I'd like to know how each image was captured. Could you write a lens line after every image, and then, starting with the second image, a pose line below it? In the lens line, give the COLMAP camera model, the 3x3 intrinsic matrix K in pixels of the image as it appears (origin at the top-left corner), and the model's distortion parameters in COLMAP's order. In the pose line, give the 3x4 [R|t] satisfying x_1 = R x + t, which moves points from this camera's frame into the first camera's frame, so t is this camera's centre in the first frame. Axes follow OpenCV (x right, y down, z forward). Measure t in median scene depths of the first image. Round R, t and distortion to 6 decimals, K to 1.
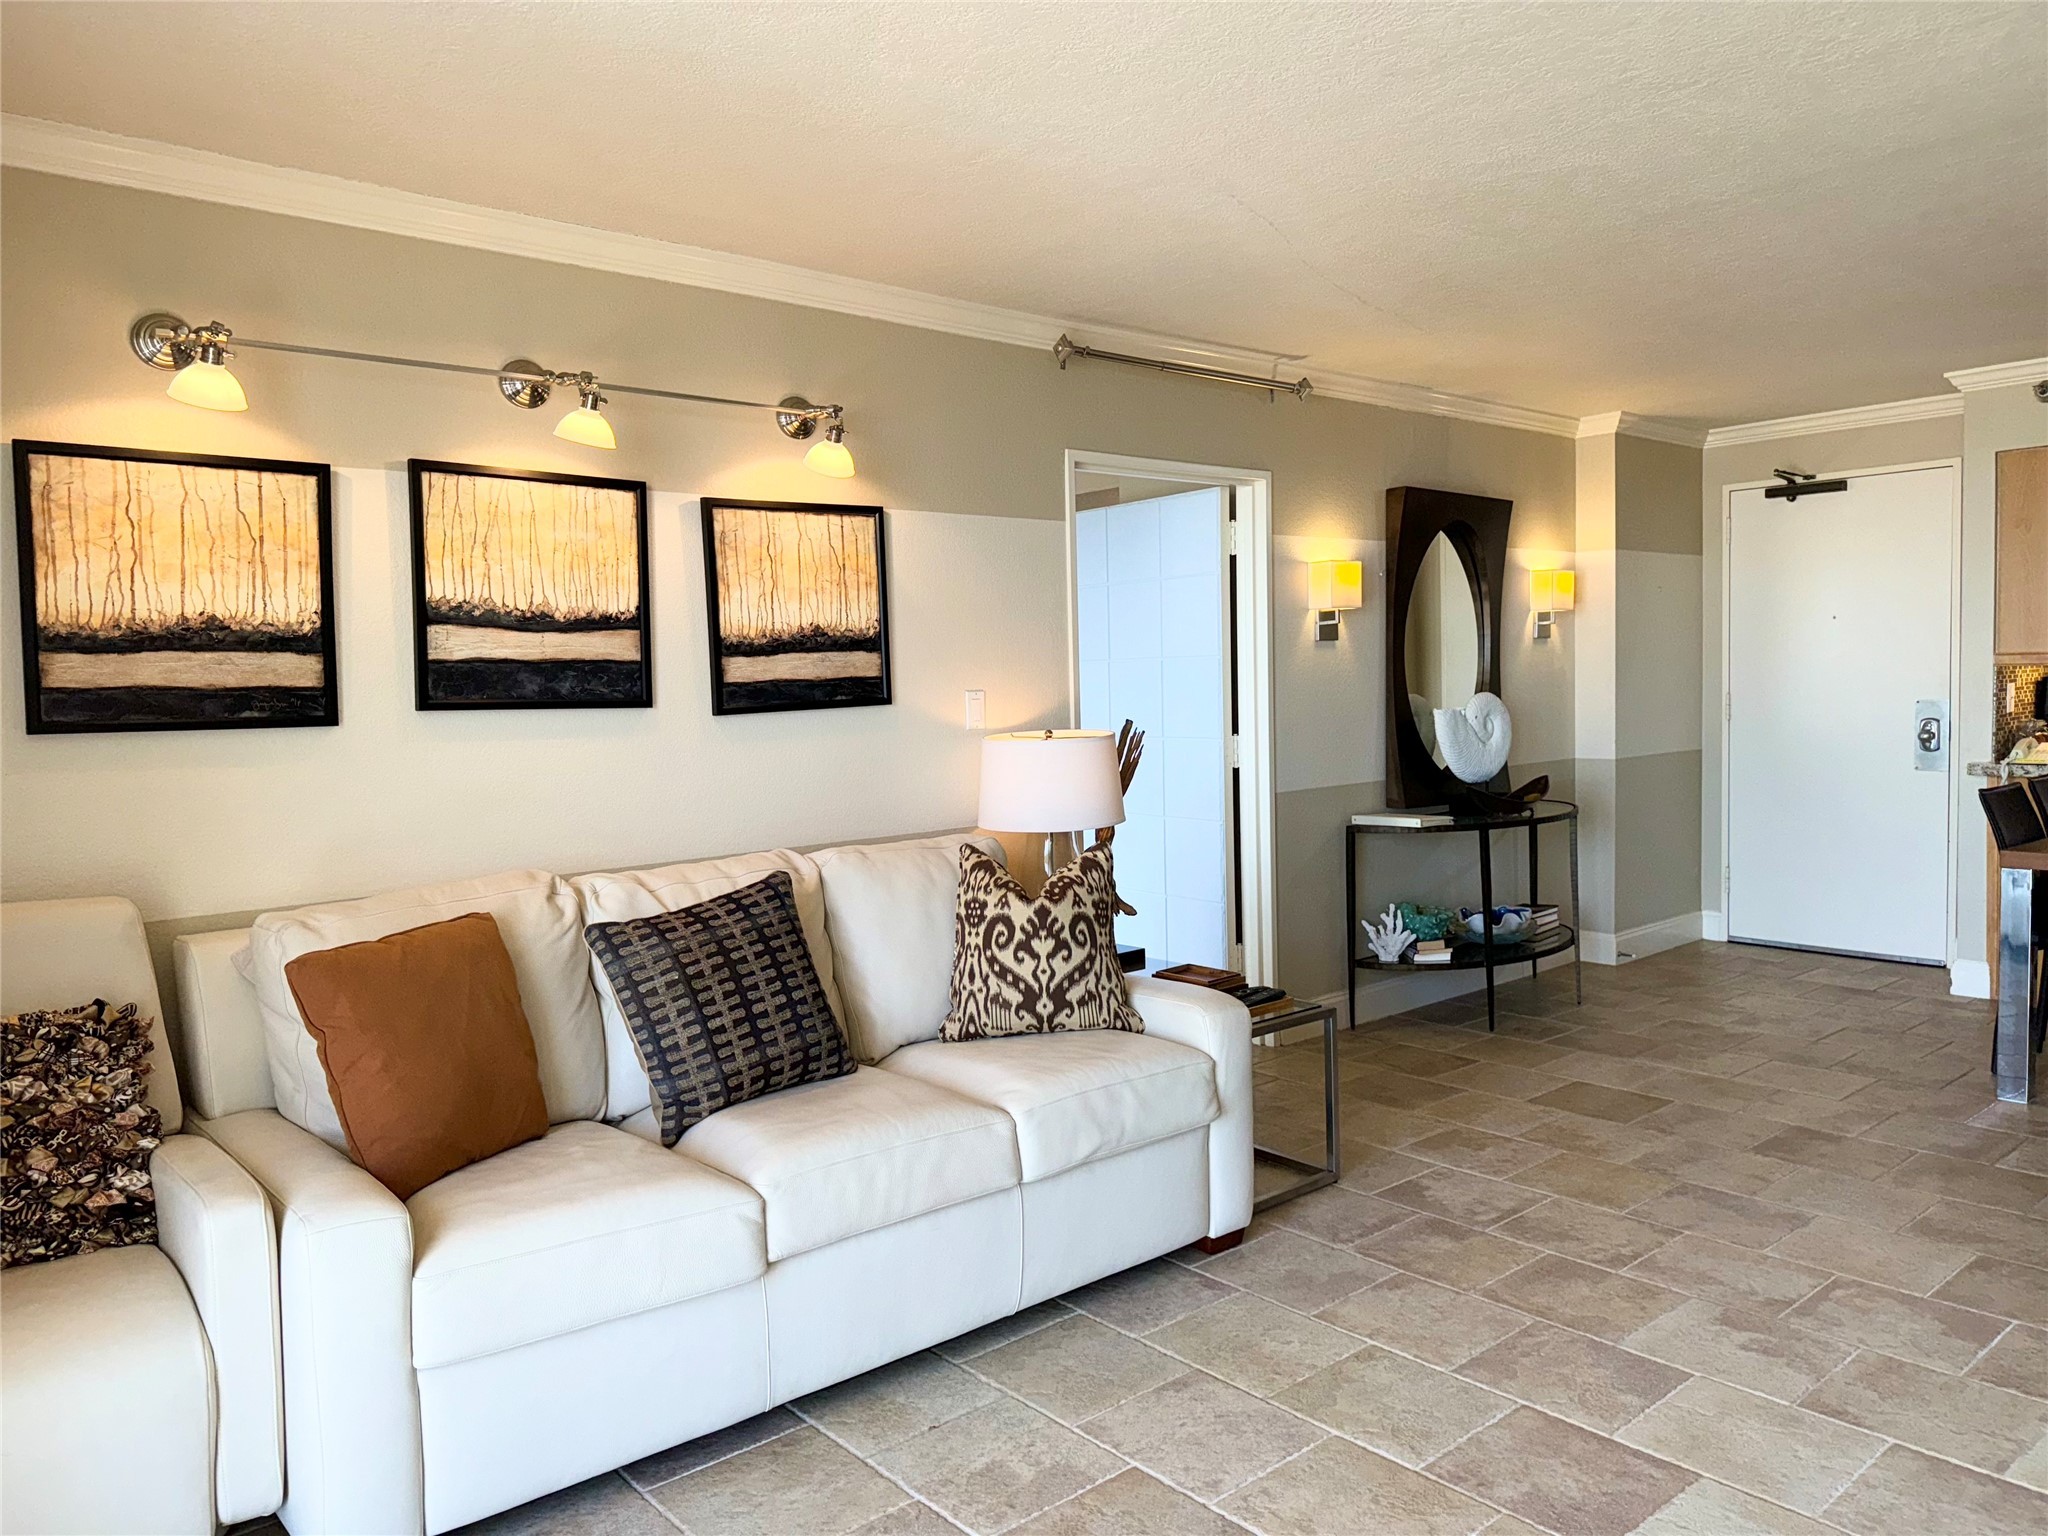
lens RADIAL K [[1429.5, 0, 1054.2], [0, 1429.5, 761.2], [0, 0, 1]] dist [0.143457, -0.228046]
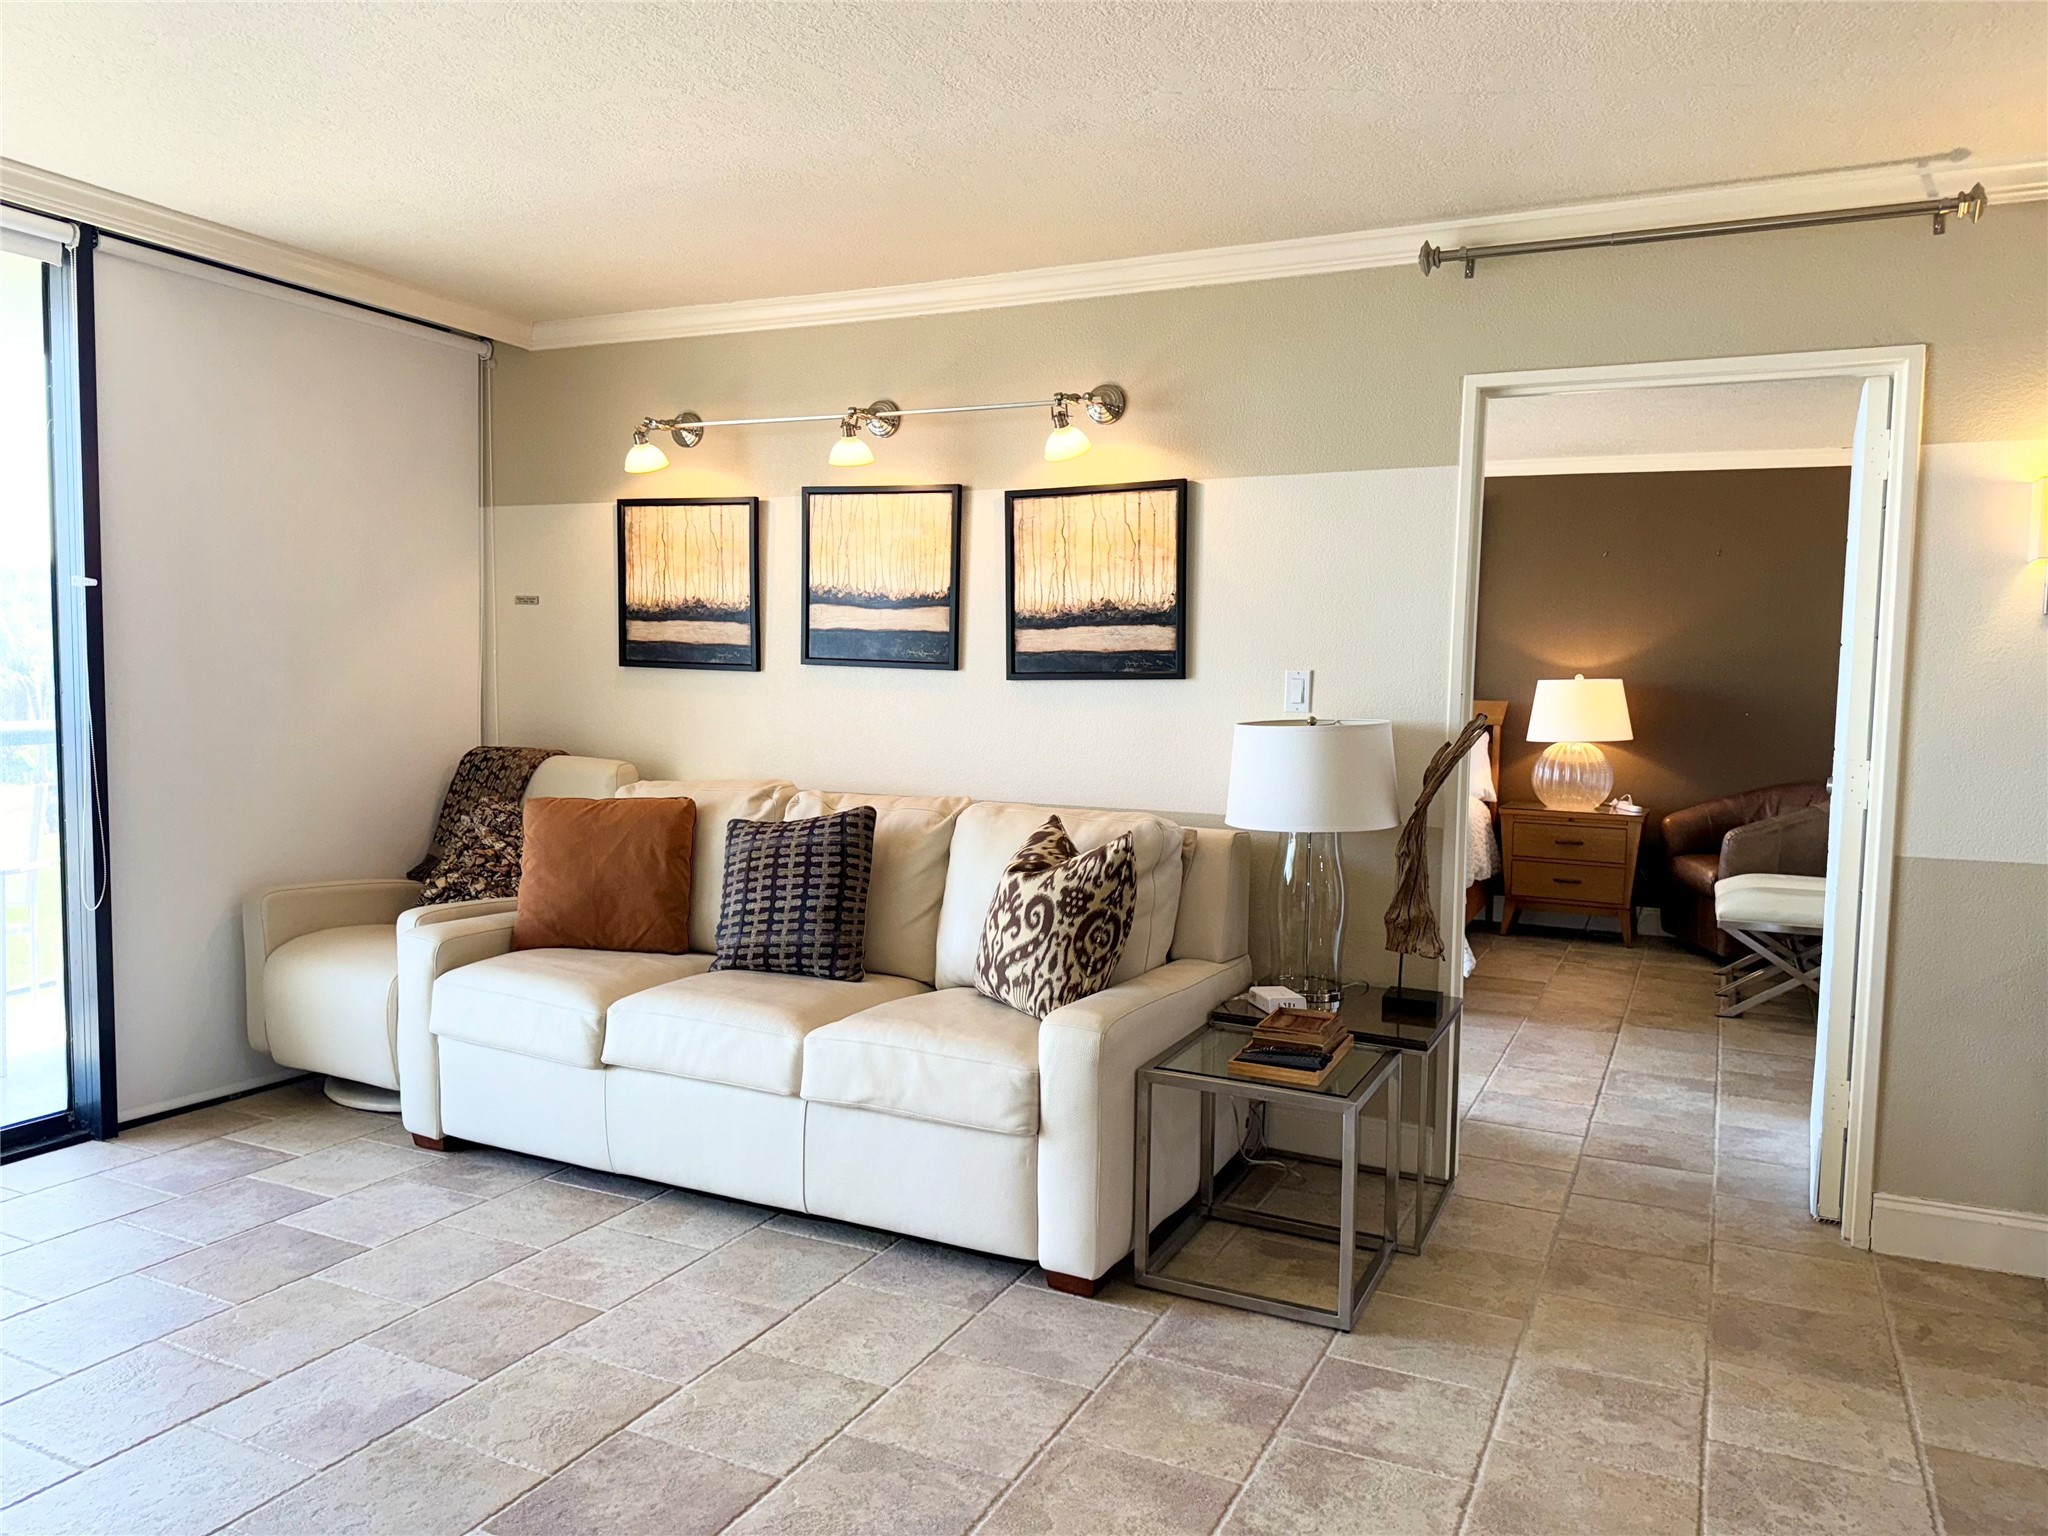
lens RADIAL K [[1448.7, 0, 1027.0], [0, 1448.7, 767.1], [0, 0, 1]] dist [0.102535, -0.102319]
pose [[0.394118, 0.093825, -0.914258, 0.912199], [-0.081370, 0.994431, 0.066975, -0.045153], [0.915451, 0.047997, 0.399558, 0.602961]]
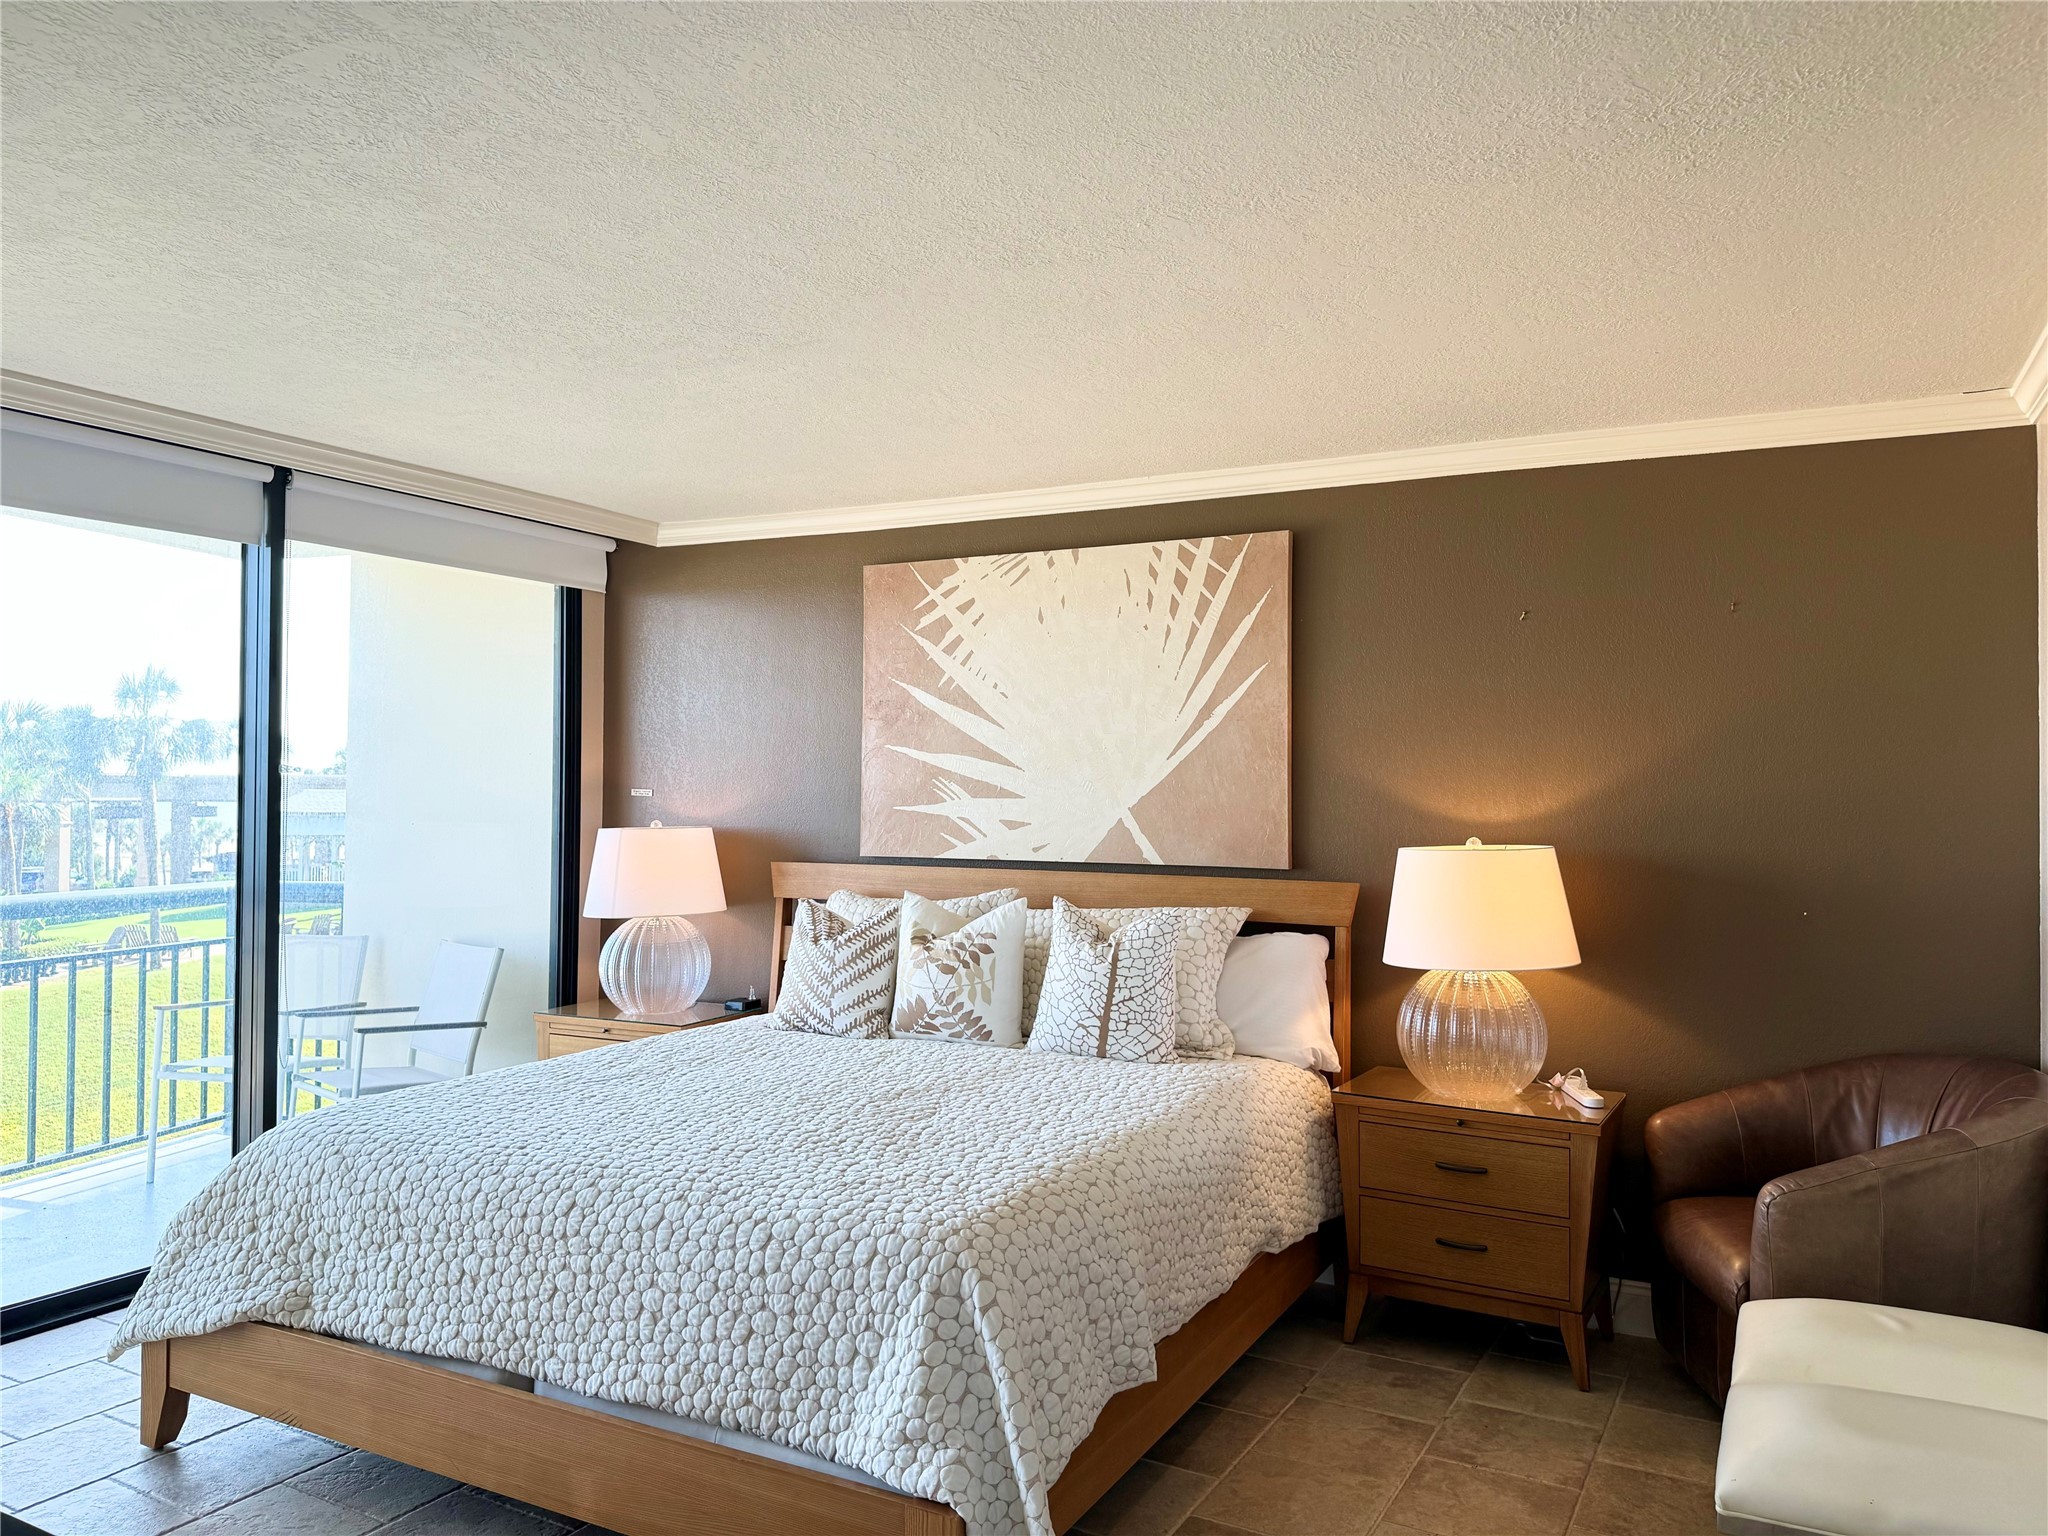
lens RADIAL K [[1448.7, 0, 1027.0], [0, 1448.7, 767.1], [0, 0, 1]] dist [0.102535, -0.102319]
pose [[0.333172, 0.012052, -0.942789, 0.199247], [-0.070947, 0.997404, -0.012321, -0.118306], [0.940193, 0.070993, 0.333162, 1.496544]]
